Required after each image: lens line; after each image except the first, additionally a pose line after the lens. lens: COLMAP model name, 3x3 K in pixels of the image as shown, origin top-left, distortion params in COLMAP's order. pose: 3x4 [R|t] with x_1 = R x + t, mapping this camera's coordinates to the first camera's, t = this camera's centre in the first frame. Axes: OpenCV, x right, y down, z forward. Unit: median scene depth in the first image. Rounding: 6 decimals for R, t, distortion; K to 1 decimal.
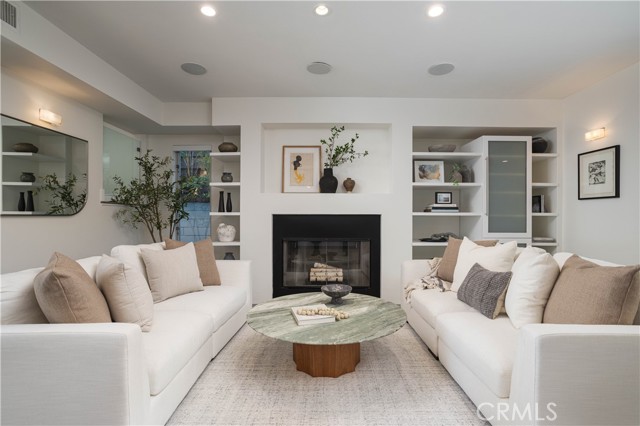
lens RADIAL K [[309.6, 0, 317.6], [0, 309.6, 213.5], [0, 0, 1]] dist [-0.015007, 0.001915]
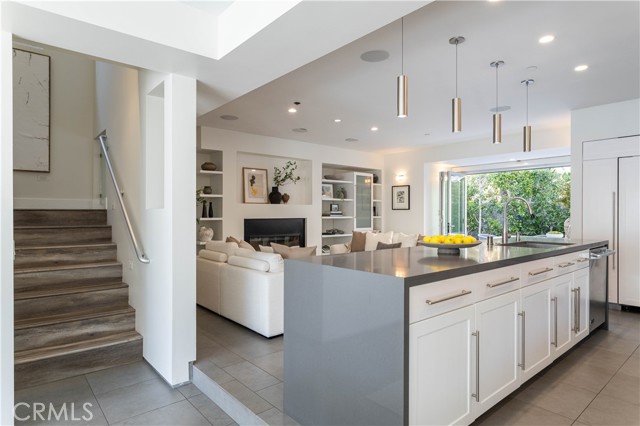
lens RADIAL K [[369.2, 0, 316.3], [0, 369.2, 212.1], [0, 0, 1]] dist [-0.004247, -0.001575]
pose [[0.763858, -0.001034, 0.645384, -0.943170], [-0.003813, 0.999974, 0.006115, -0.038837], [-0.645373, -0.007132, 0.763834, -0.438245]]
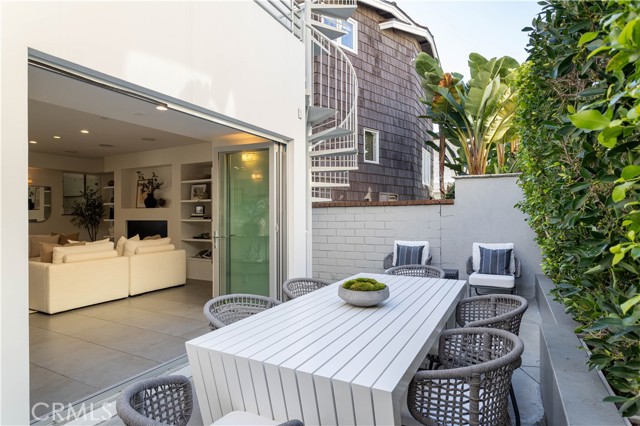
lens RADIAL K [[369.2, 0, 322.3], [0, 369.2, 216.4], [0, 0, 1]] dist [-0.004247, -0.001575]
pose [[0.864569, -0.003573, -0.502502, 1.855736], [0.005851, 0.999979, 0.002957, -0.019660], [0.502480, -0.005496, 0.864571, -0.250999]]
